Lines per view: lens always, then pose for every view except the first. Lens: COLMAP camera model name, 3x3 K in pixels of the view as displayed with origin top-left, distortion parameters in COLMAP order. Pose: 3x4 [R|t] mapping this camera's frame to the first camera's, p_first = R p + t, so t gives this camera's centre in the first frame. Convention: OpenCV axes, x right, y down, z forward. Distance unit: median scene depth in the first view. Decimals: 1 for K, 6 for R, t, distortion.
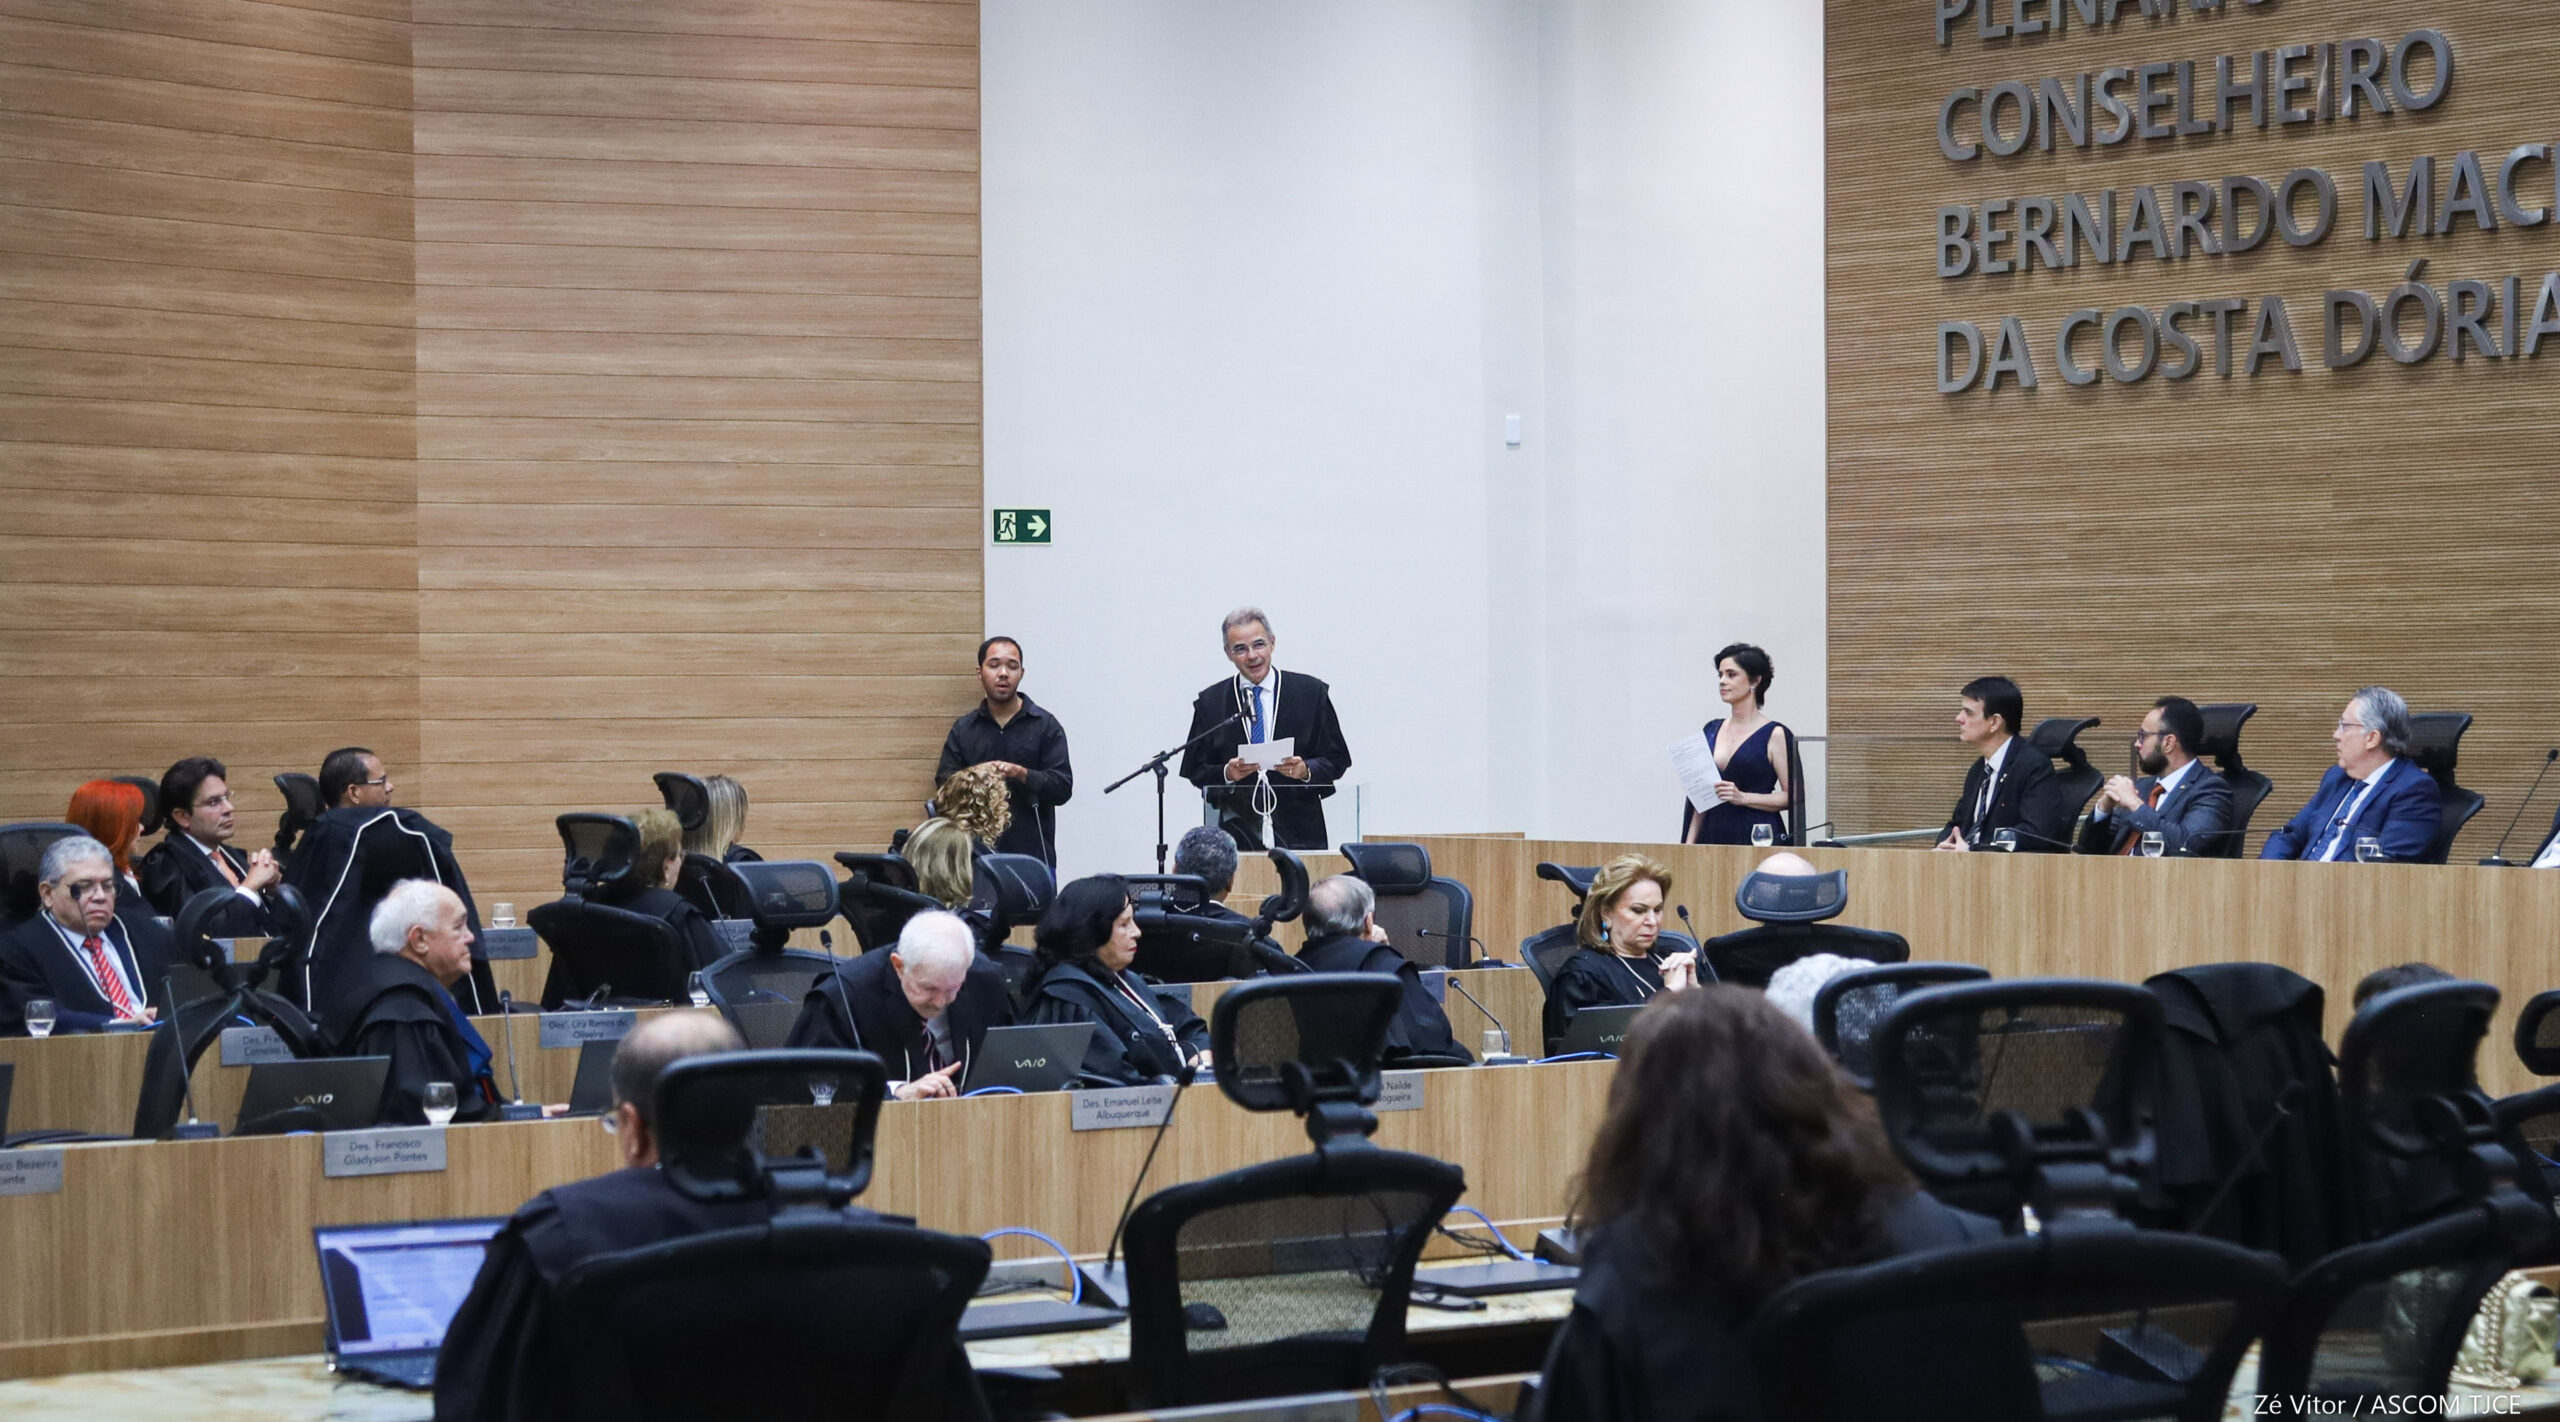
lens RADIAL K [[5797.8, 0, 1305.8], [0, 5797.8, 842.2], [0, 0, 1]] dist [0.025461, 0.000000]
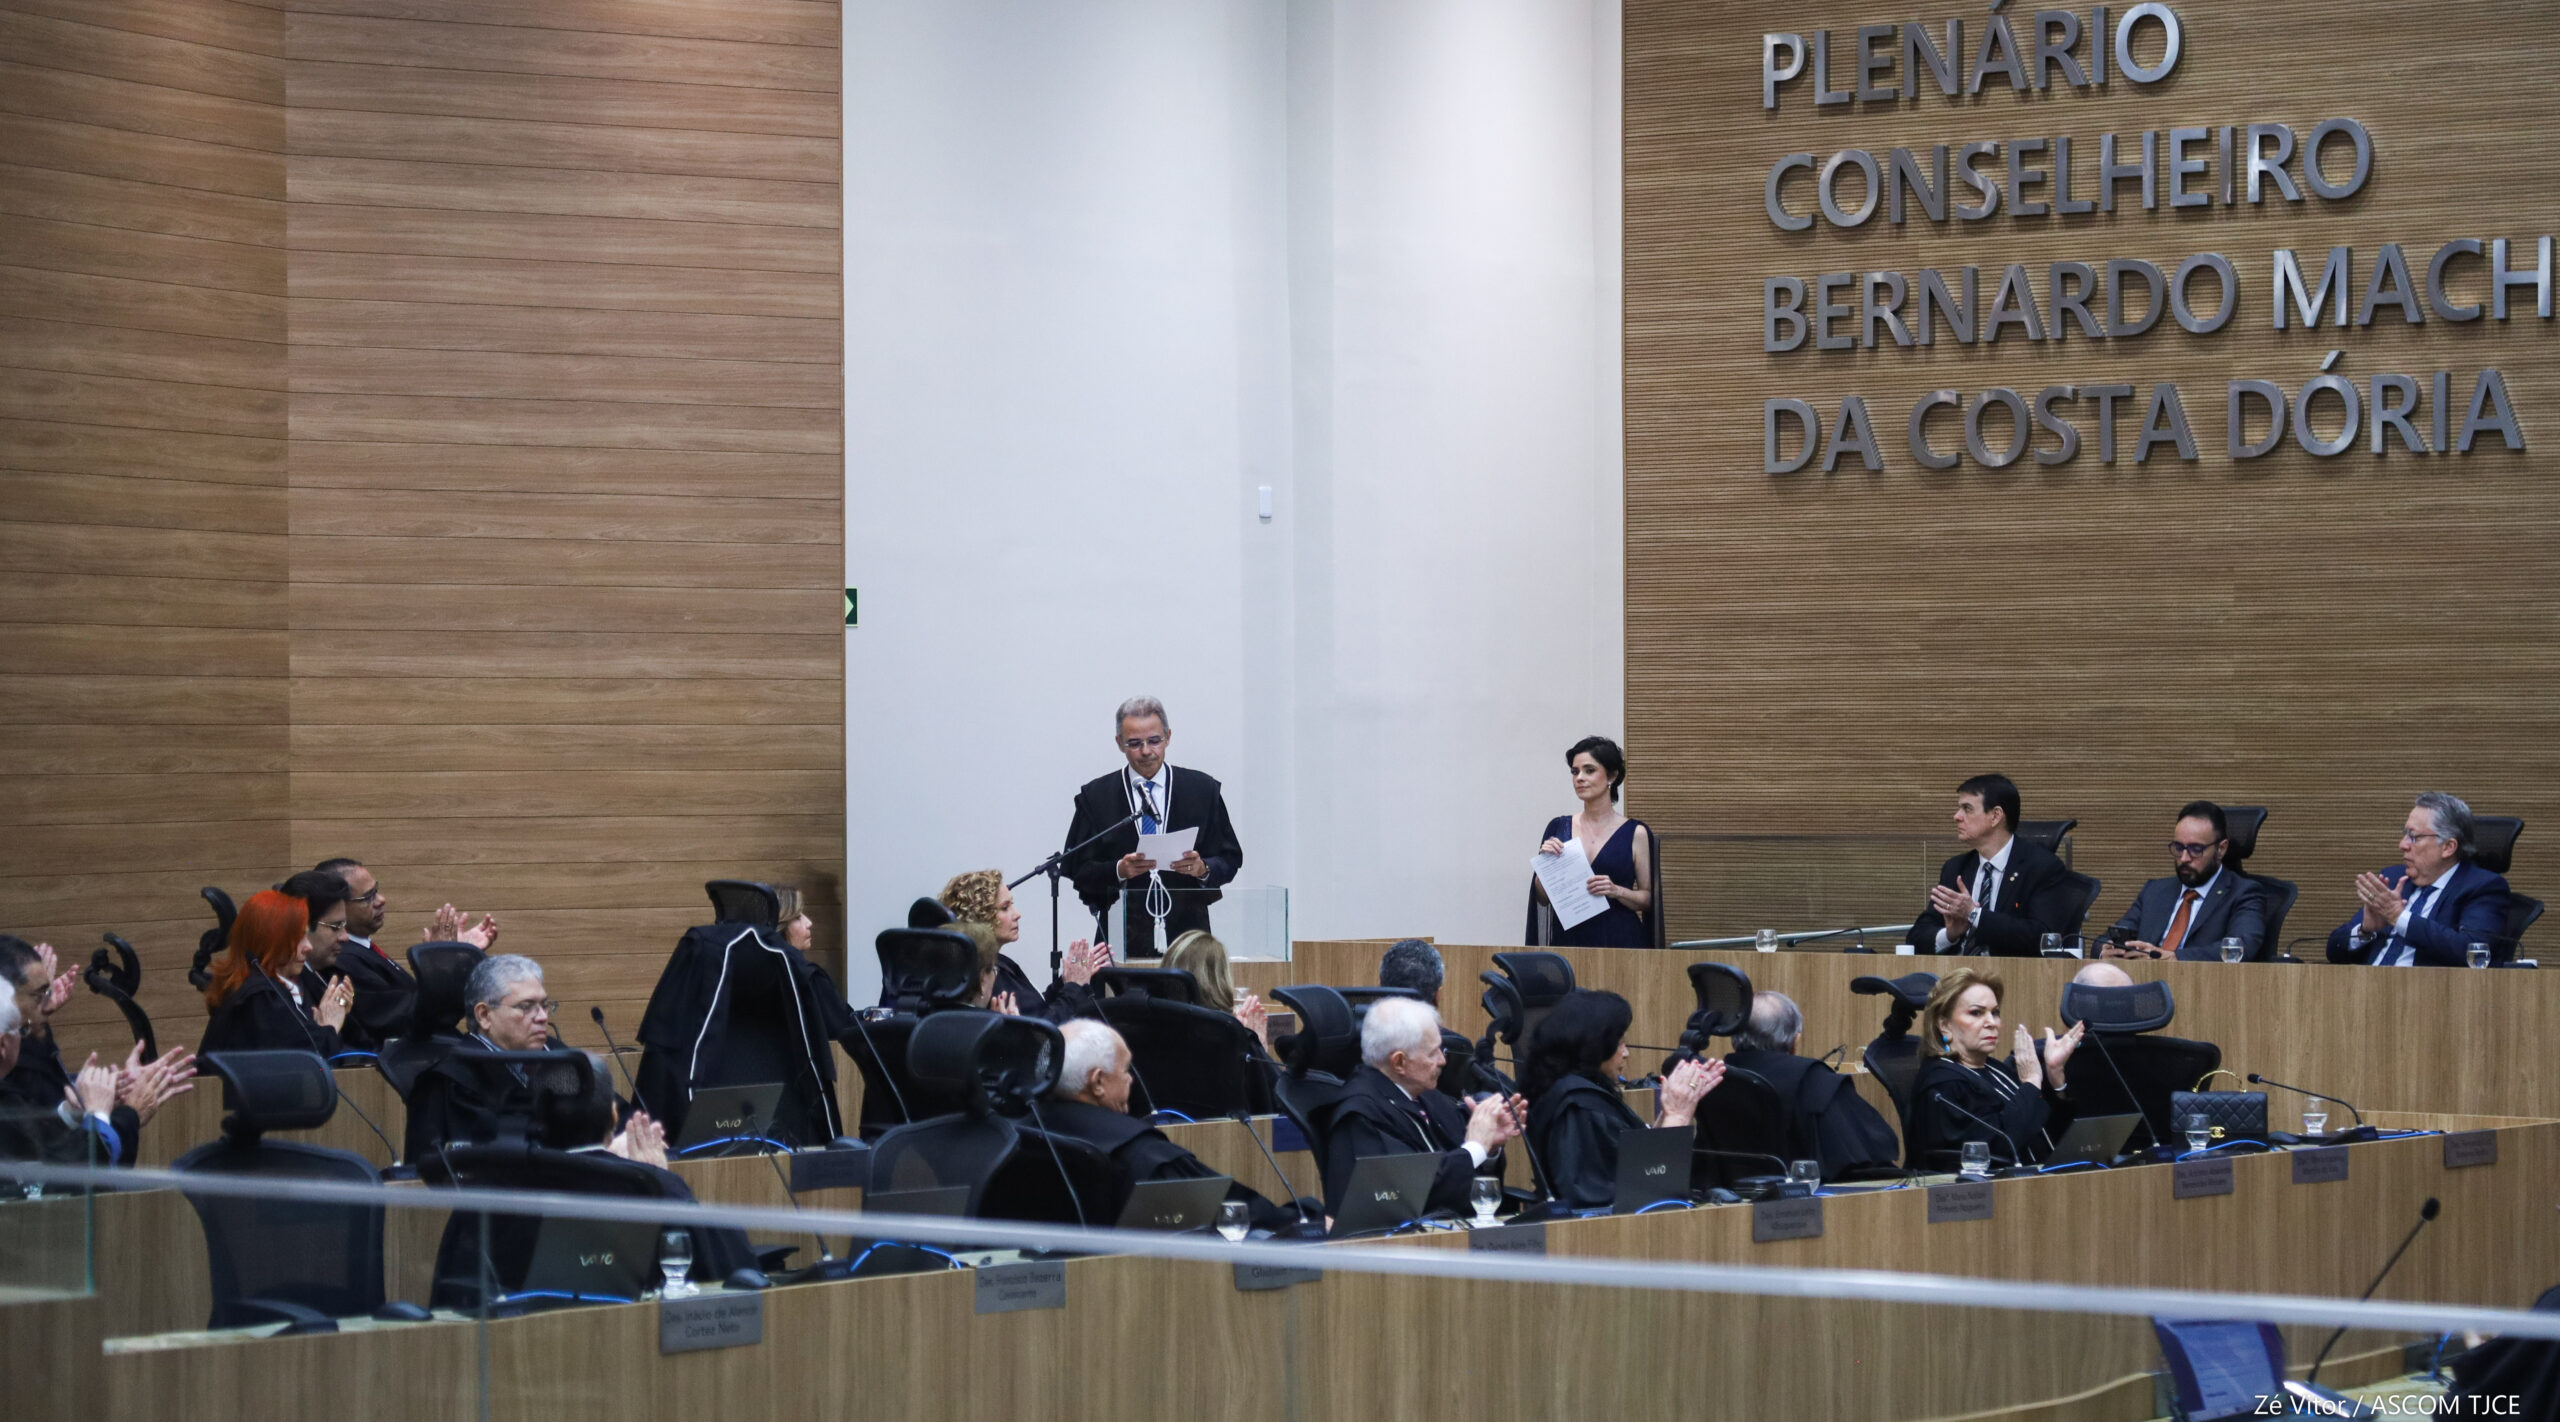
lens RADIAL K [[7320.8, 0, 1179.5], [0, 7320.8, 869.0], [0, 0, 1]] dist [0.000745, 0.000000]
pose [[0.970589, -0.001575, 0.240739, -0.289850], [0.003231, 0.999974, -0.006484, -0.005248], [-0.240722, 0.007071, 0.970568, -0.151795]]
